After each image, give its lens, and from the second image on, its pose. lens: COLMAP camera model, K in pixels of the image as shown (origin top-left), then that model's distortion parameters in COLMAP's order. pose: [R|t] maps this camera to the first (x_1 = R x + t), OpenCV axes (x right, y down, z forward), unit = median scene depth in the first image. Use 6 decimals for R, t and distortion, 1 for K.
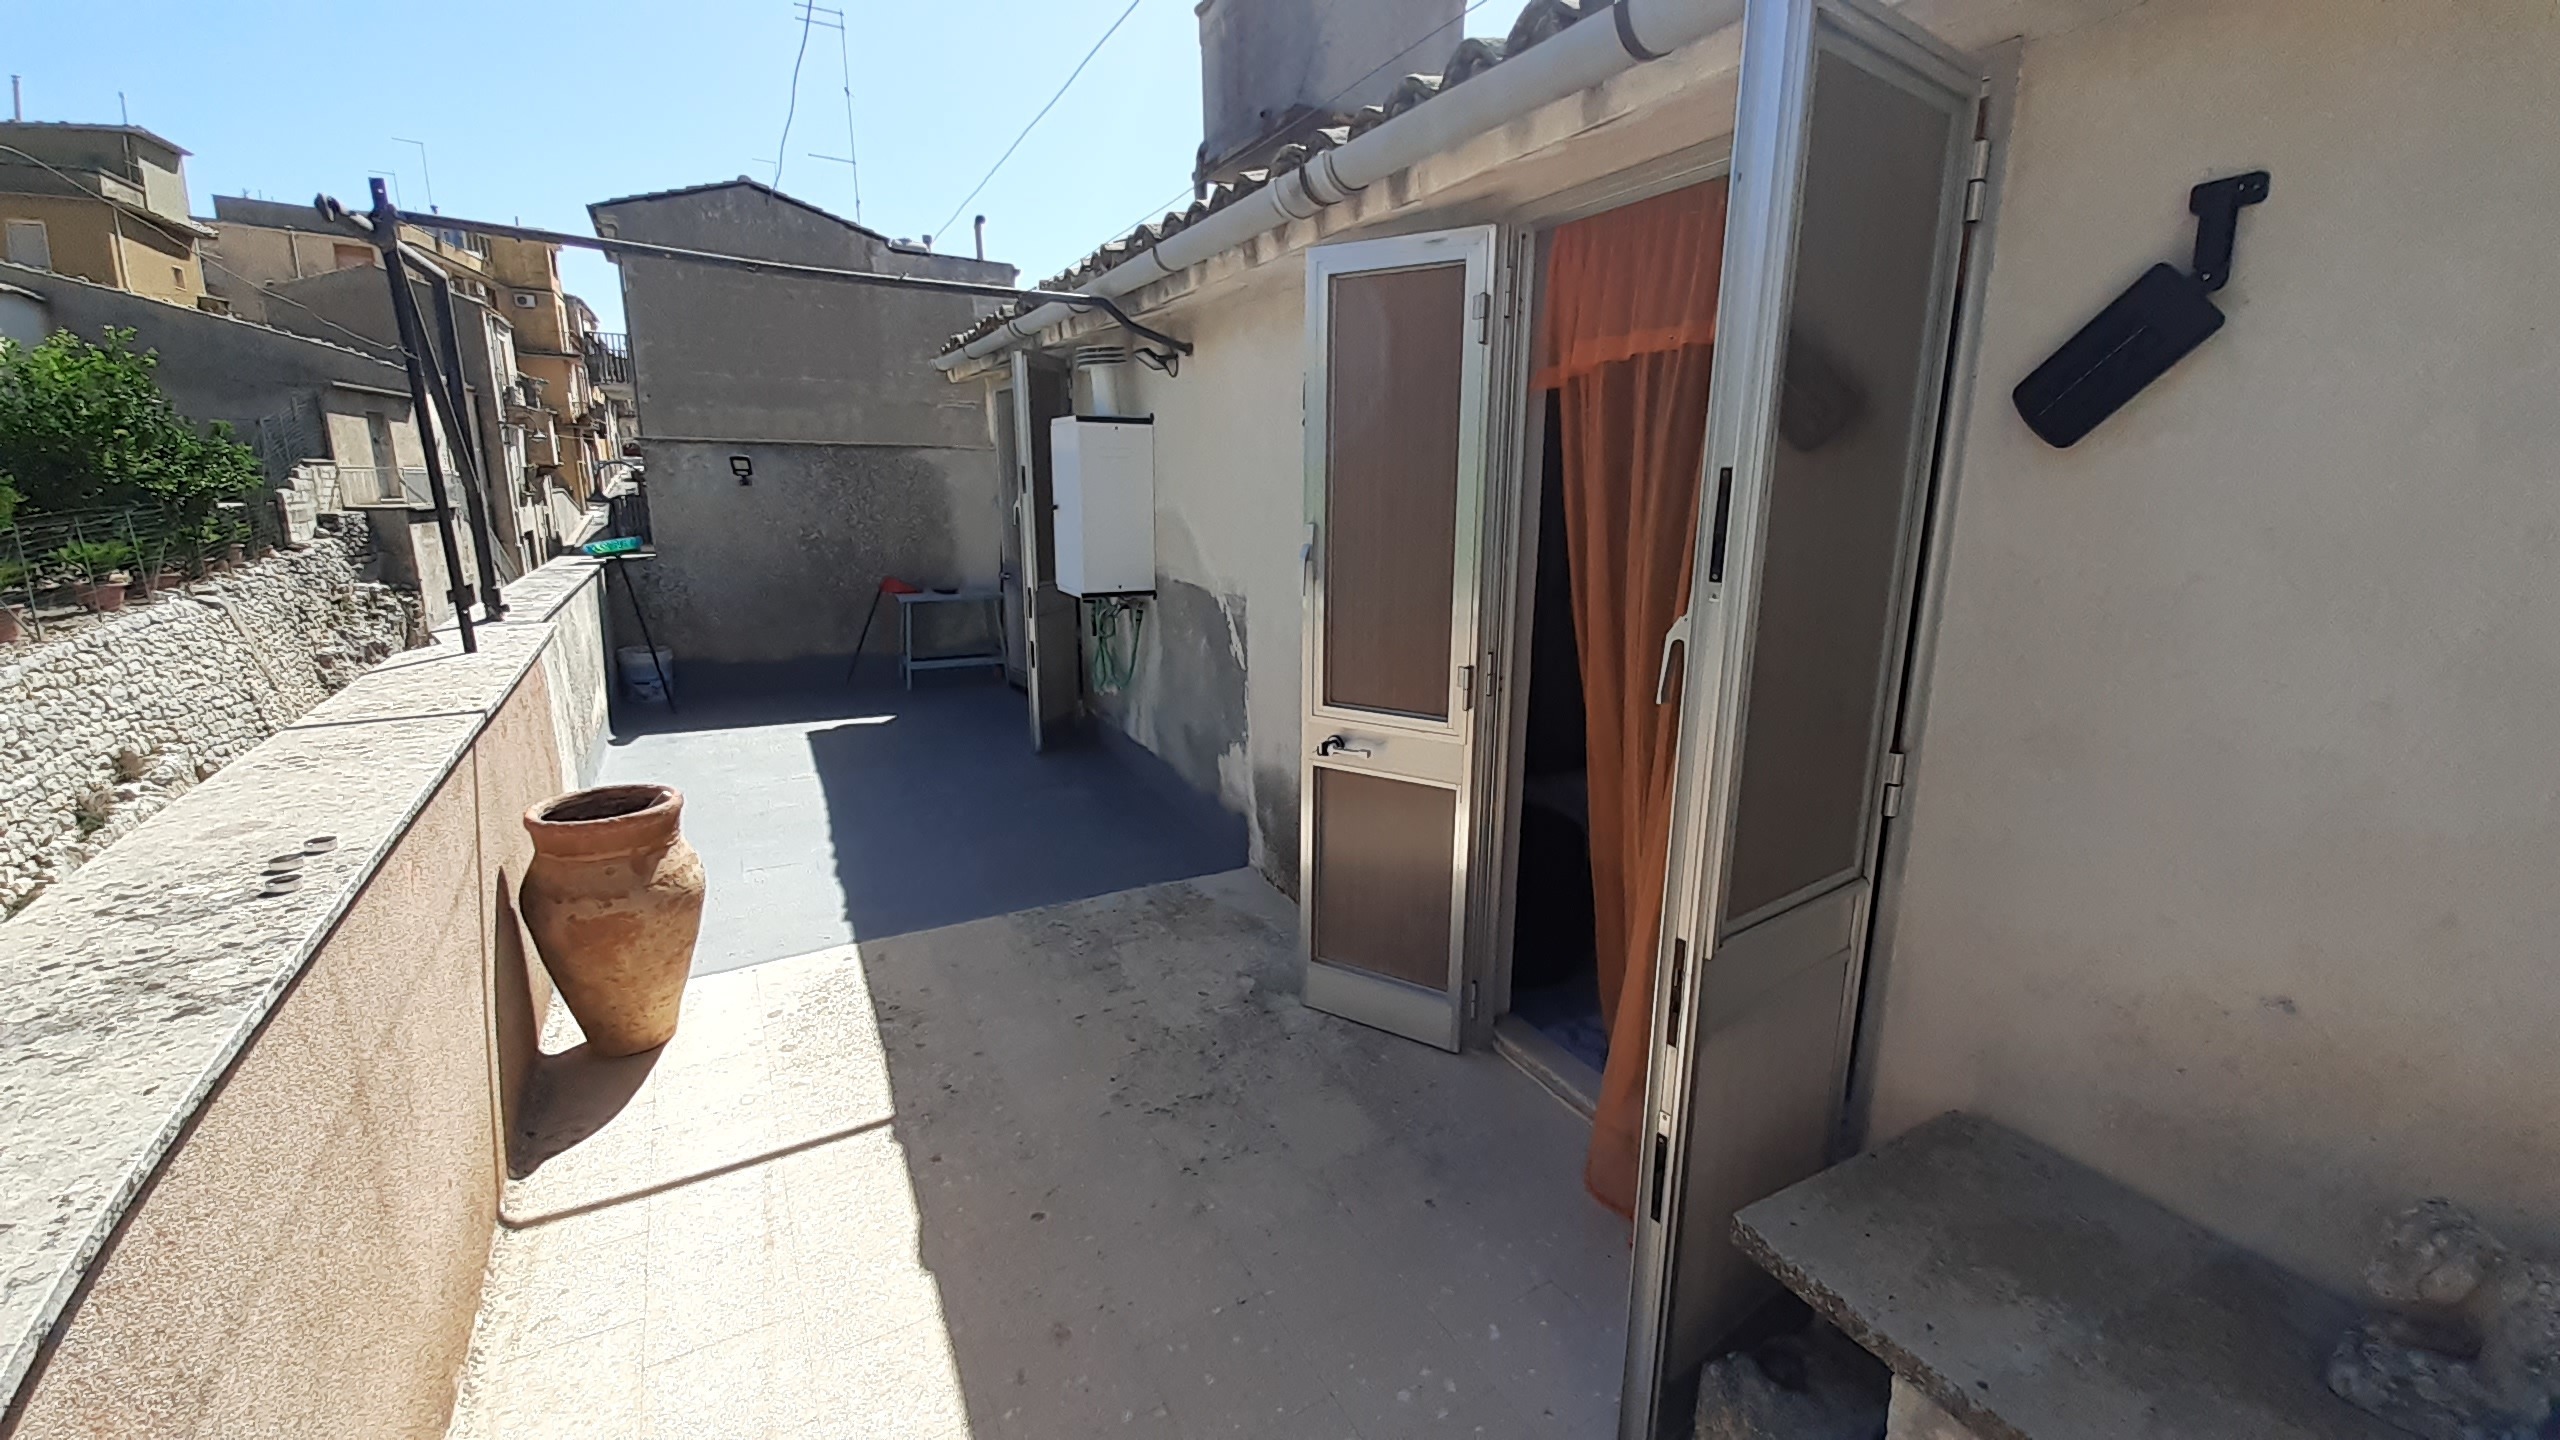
lens RADIAL K [[1019.3, 0, 1298.6], [0, 1019.3, 715.3], [0, 0, 1]] dist [0.016881, -0.015650]
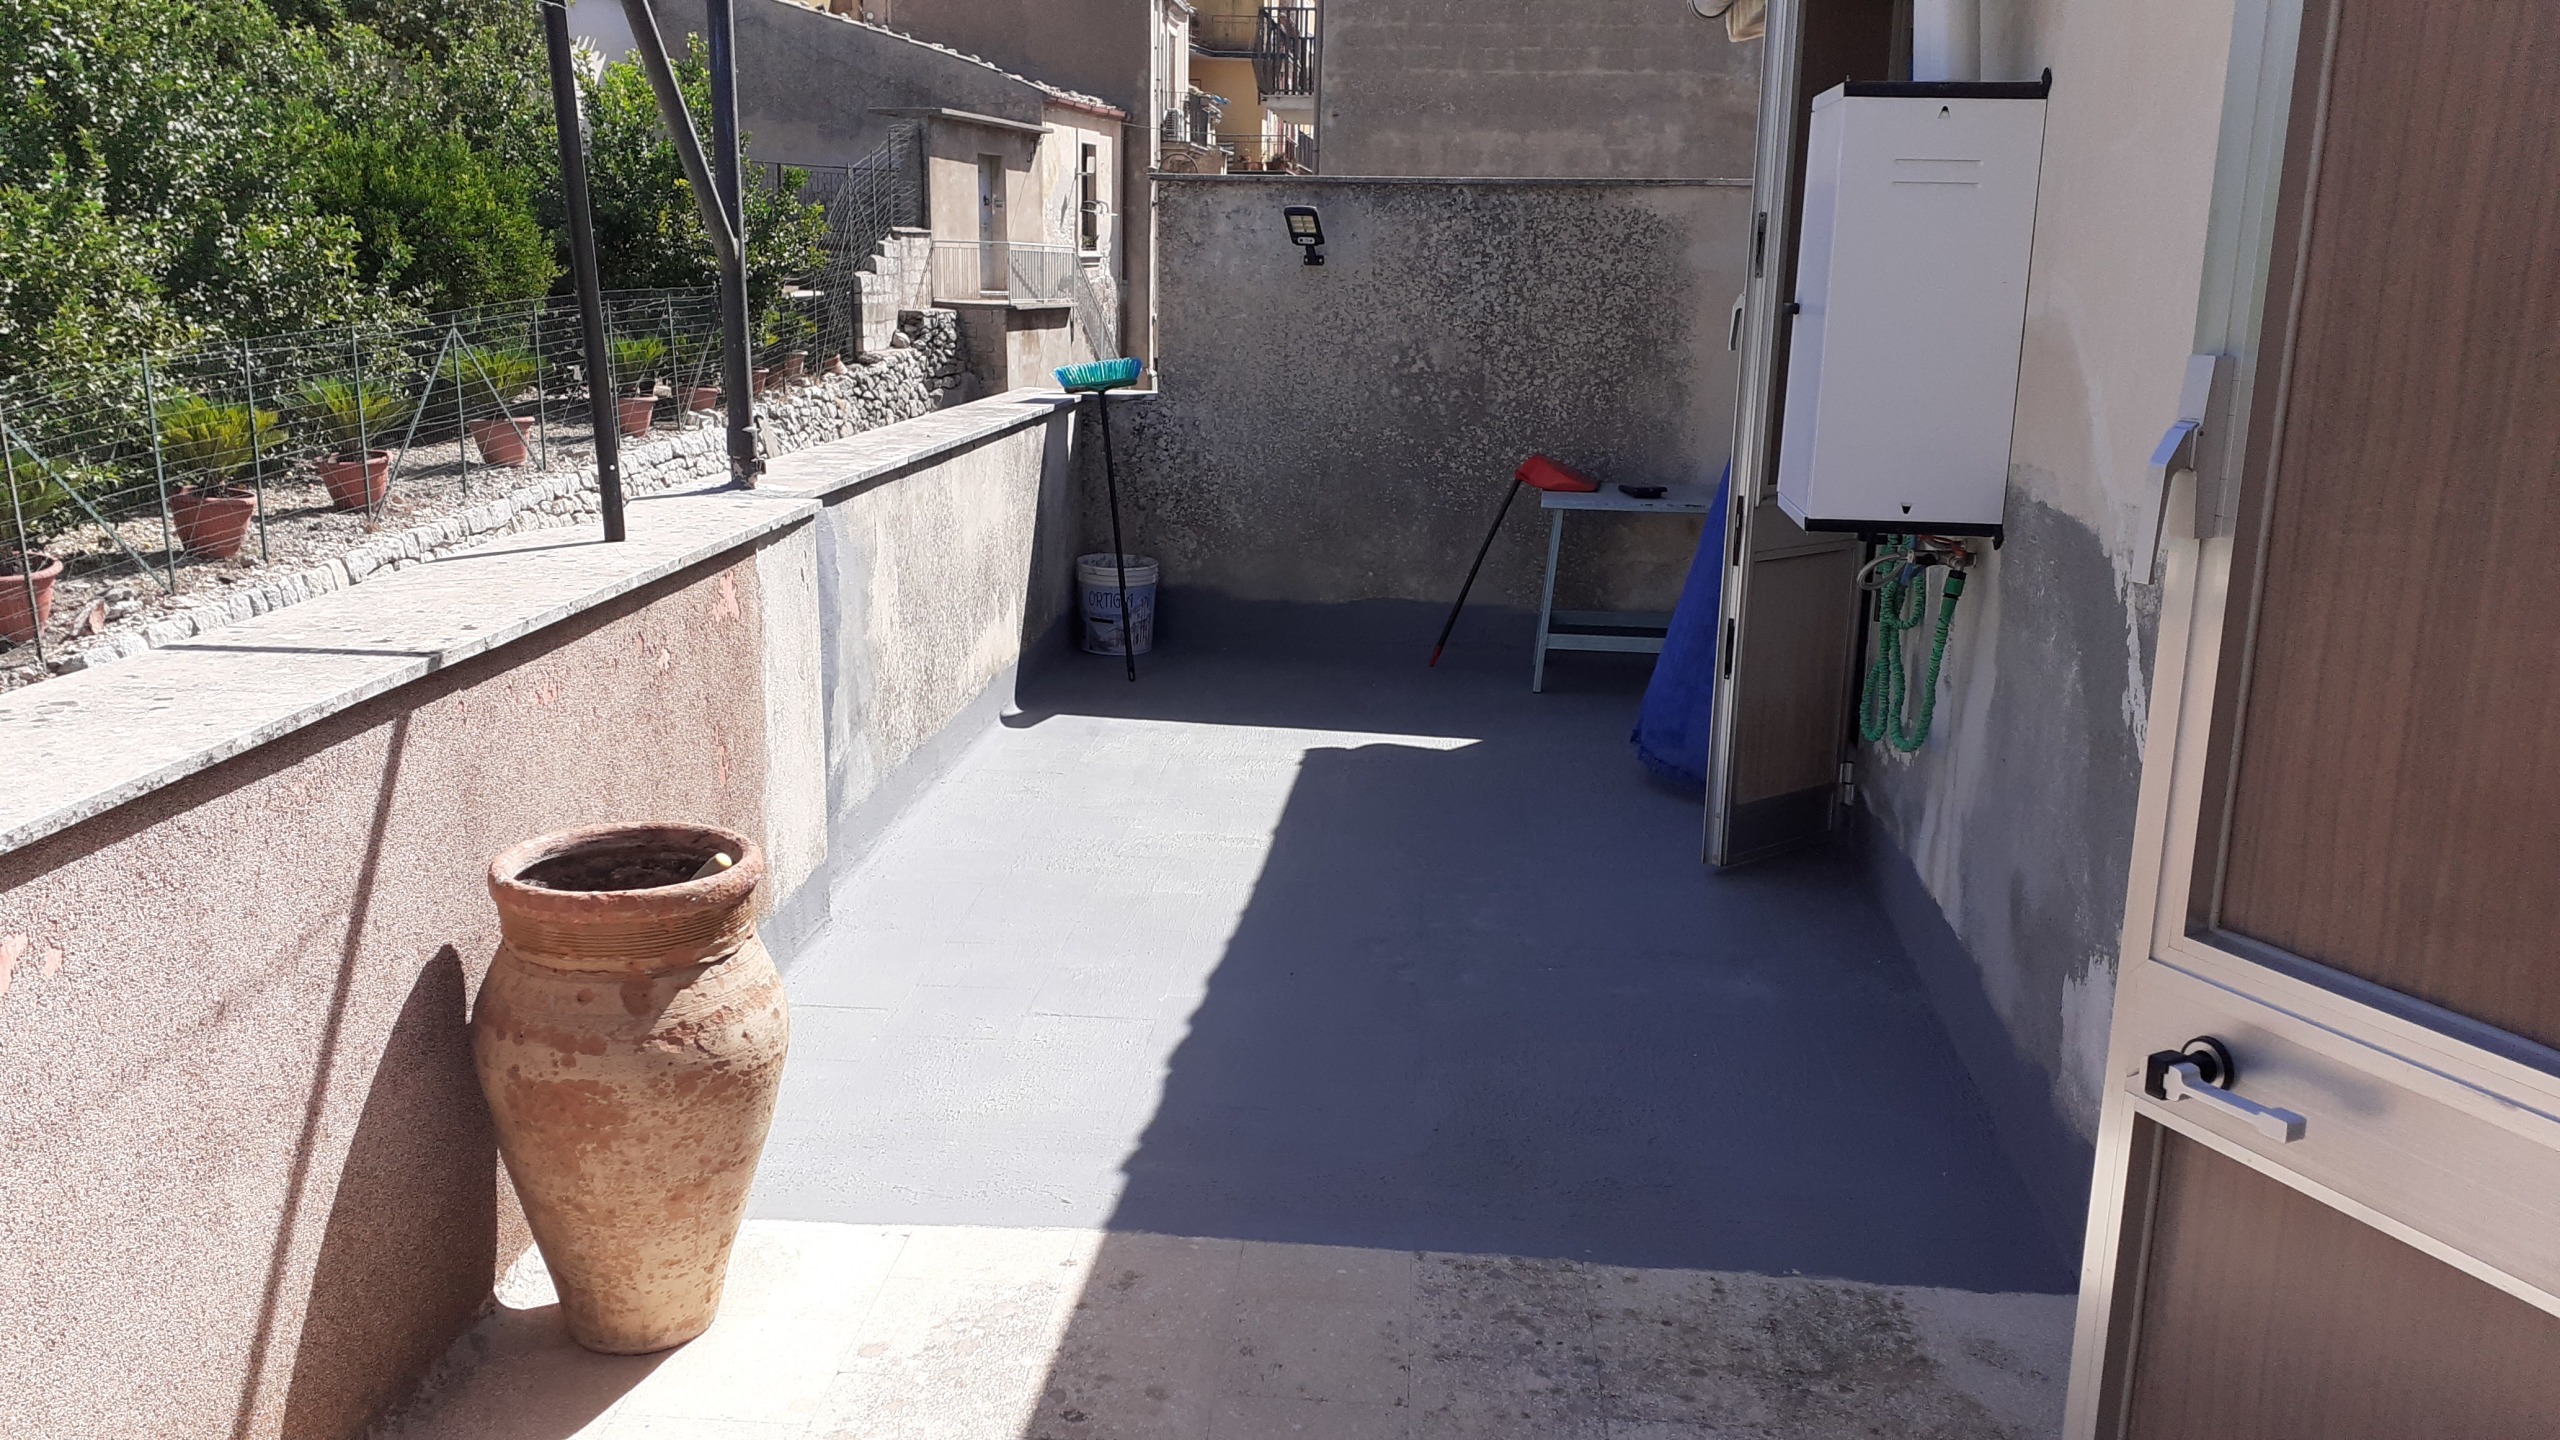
lens RADIAL K [[2019.5, 0, 1258.9], [0, 2019.5, 759.0], [0, 0, 1]] dist [0.179127, -0.448166]
pose [[0.818480, 0.142519, -0.556577, 0.049850], [-0.138662, 0.989109, 0.049363, -0.020318], [0.557550, 0.036773, 0.829328, 0.117023]]
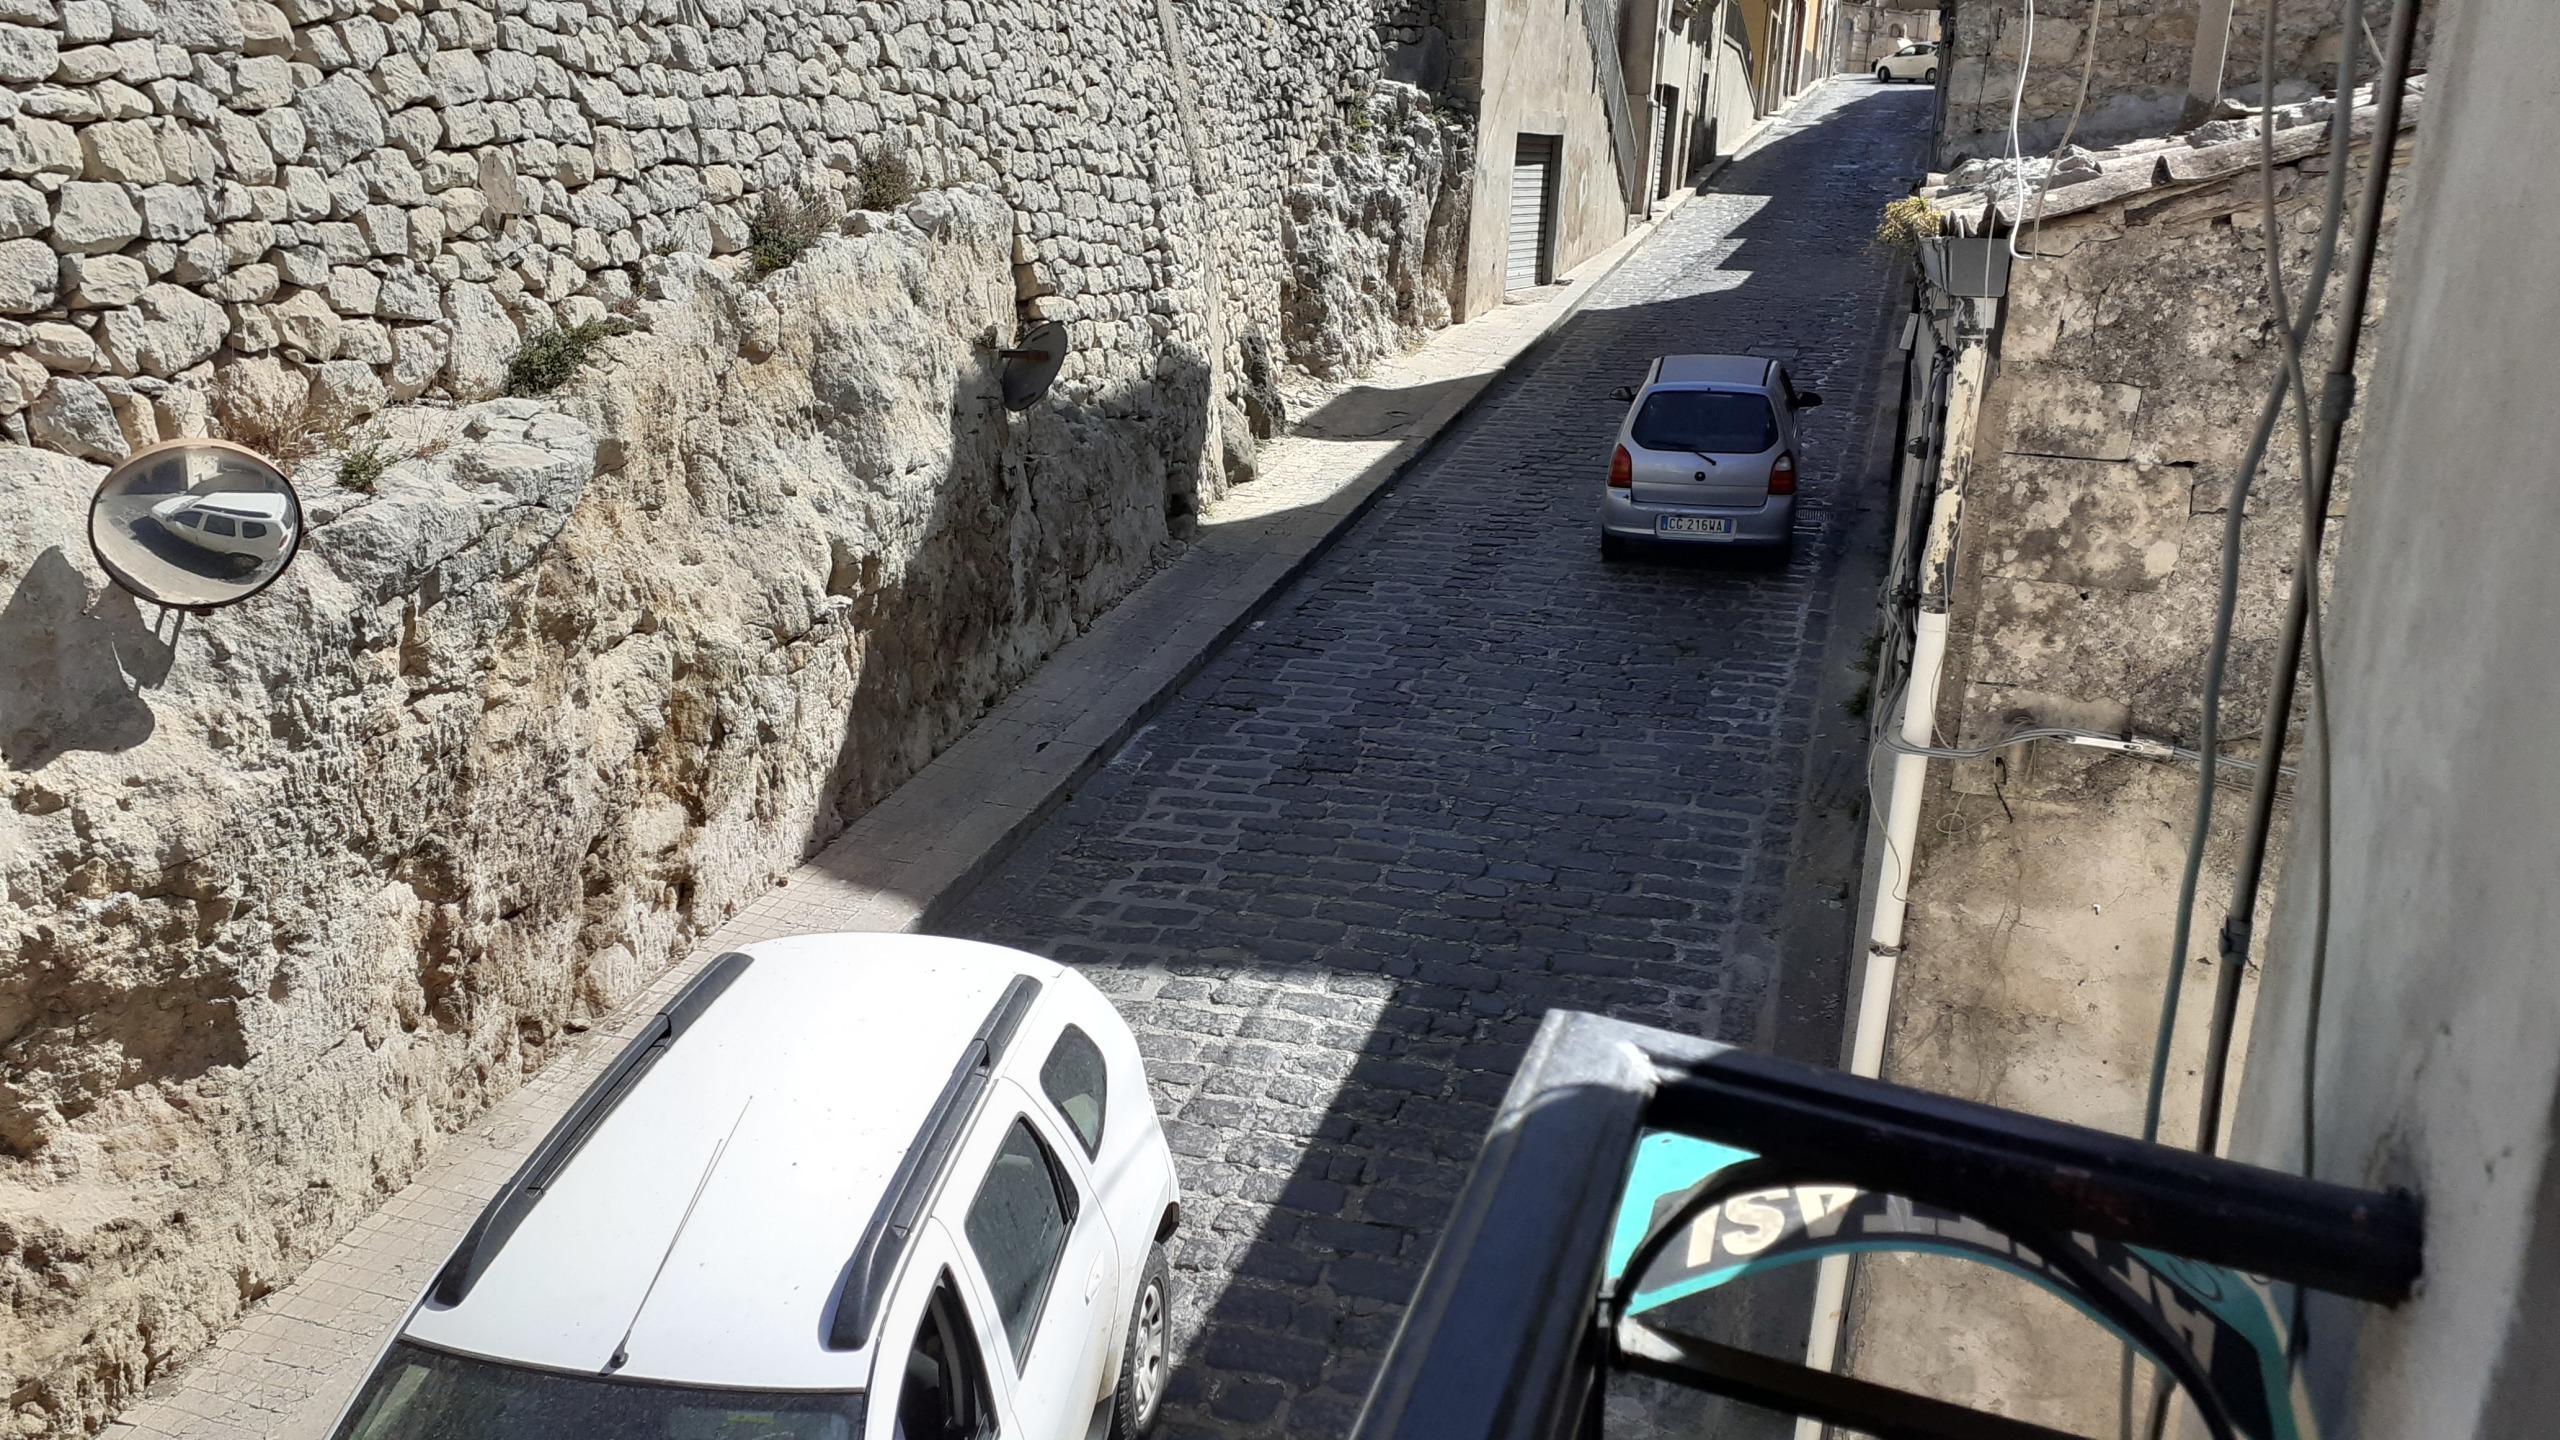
lens RADIAL K [[2019.5, 0, 1258.9], [0, 2019.5, 759.0], [0, 0, 1]] dist [0.179127, -0.448166]
pose [[0.682641, 0.220316, -0.696751, -0.637730], [-0.192198, 0.974030, 0.119688, 0.290937], [0.705025, 0.052210, 0.707258, 0.888511]]
